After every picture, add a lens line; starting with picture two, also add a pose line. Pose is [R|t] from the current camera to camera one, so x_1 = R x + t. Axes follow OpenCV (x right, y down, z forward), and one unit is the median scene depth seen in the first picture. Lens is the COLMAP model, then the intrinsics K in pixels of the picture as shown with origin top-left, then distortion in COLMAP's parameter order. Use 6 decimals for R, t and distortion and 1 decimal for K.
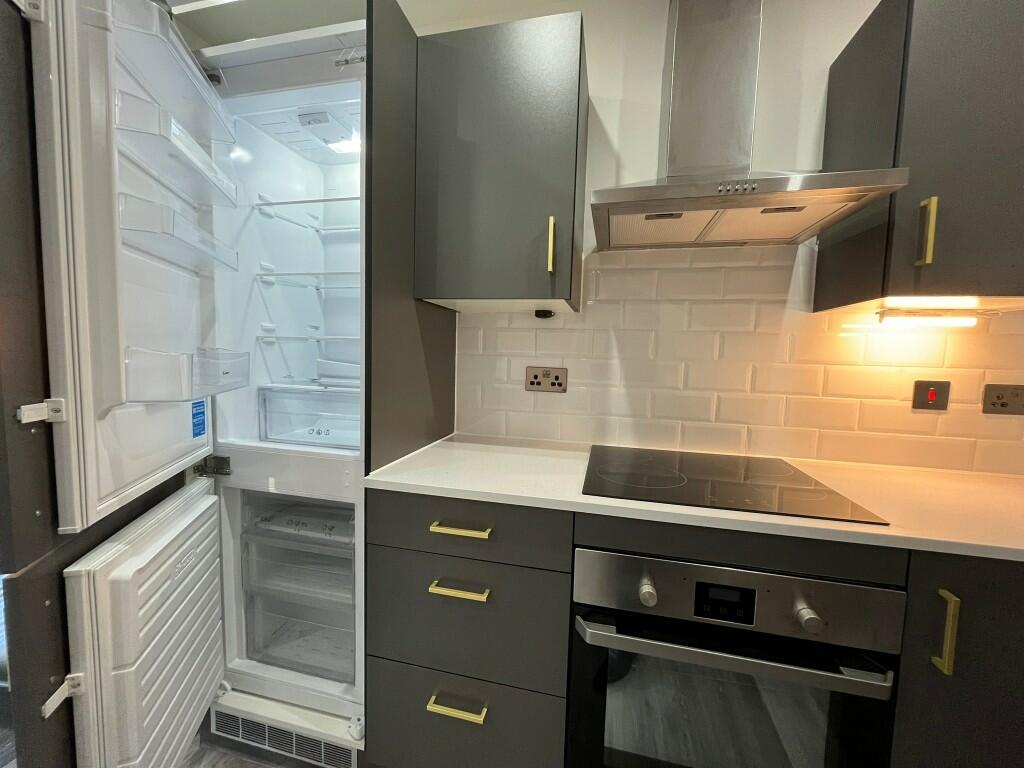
lens RADIAL K [[411.7, 0, 509.7], [0, 411.7, 387.2], [0, 0, 1]] dist [-0.003546, -0.000376]
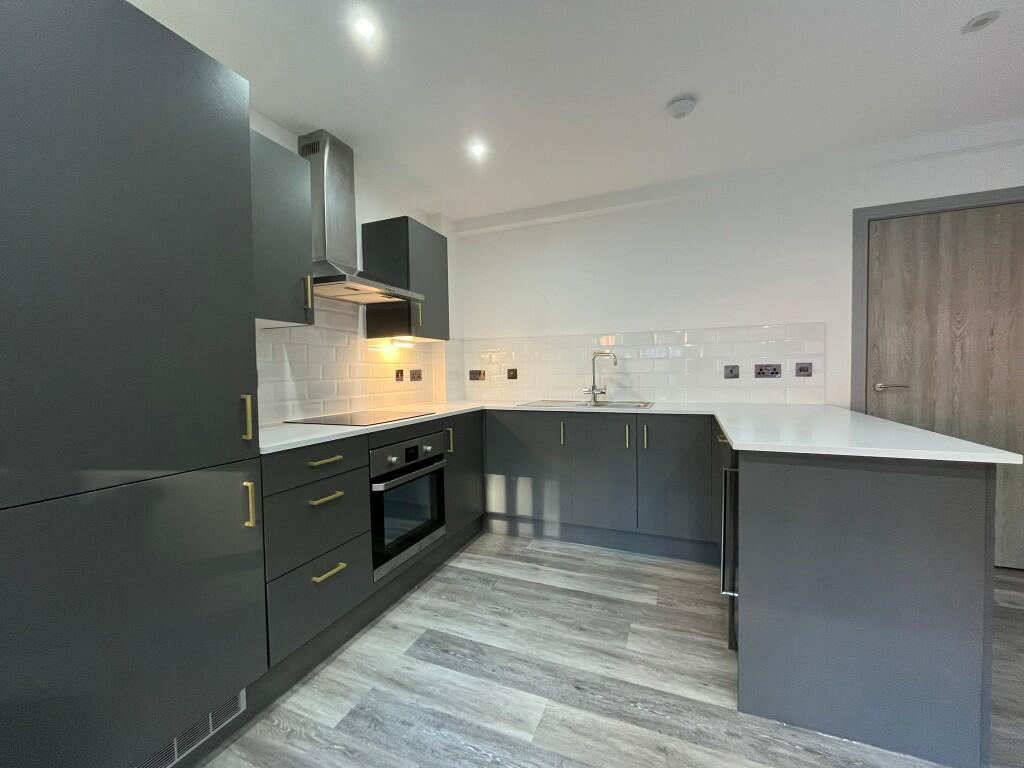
lens RADIAL K [[411.7, 0, 513.9], [0, 411.7, 380.3], [0, 0, 1]] dist [-0.003546, -0.000376]
pose [[0.144856, -0.055218, 0.987911, -1.343379], [0.095202, 0.994587, 0.041631, 0.014376], [-0.984862, 0.088020, 0.149329, -0.035705]]
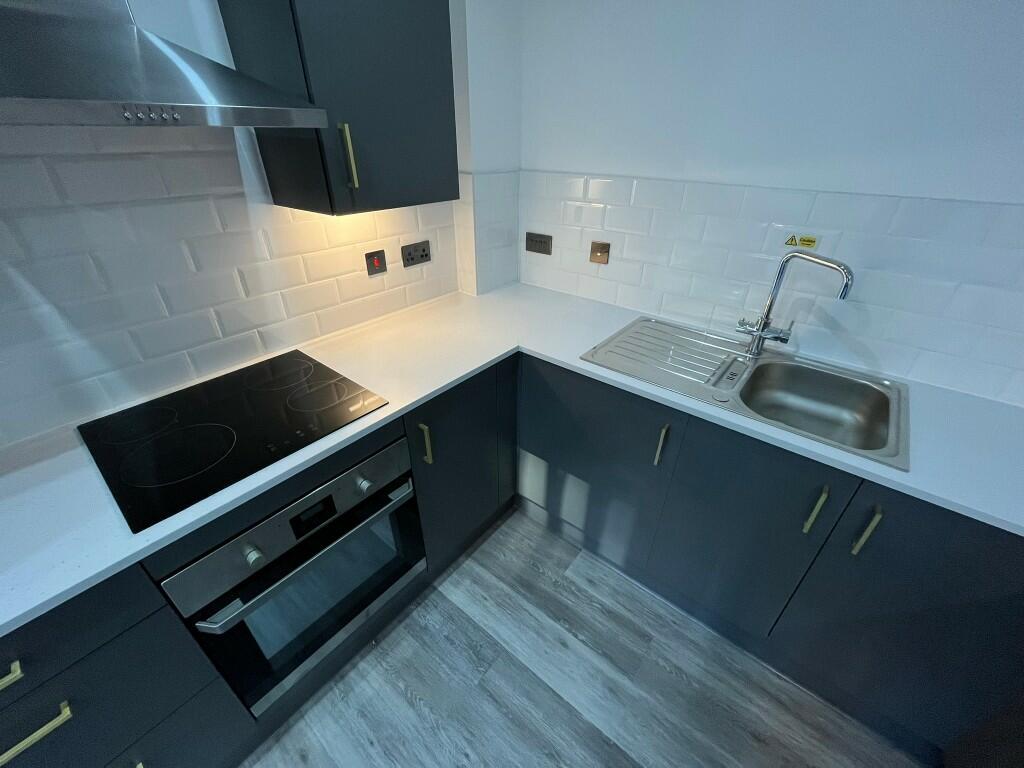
lens RADIAL K [[411.7, 0, 511.2], [0, 411.7, 384.2], [0, 0, 1]] dist [-0.003546, -0.000376]
pose [[0.425710, -0.488016, 0.761979, 0.011770], [0.072803, 0.857839, 0.508736, -0.295890], [-0.901926, -0.161099, 0.400719, 0.013498]]
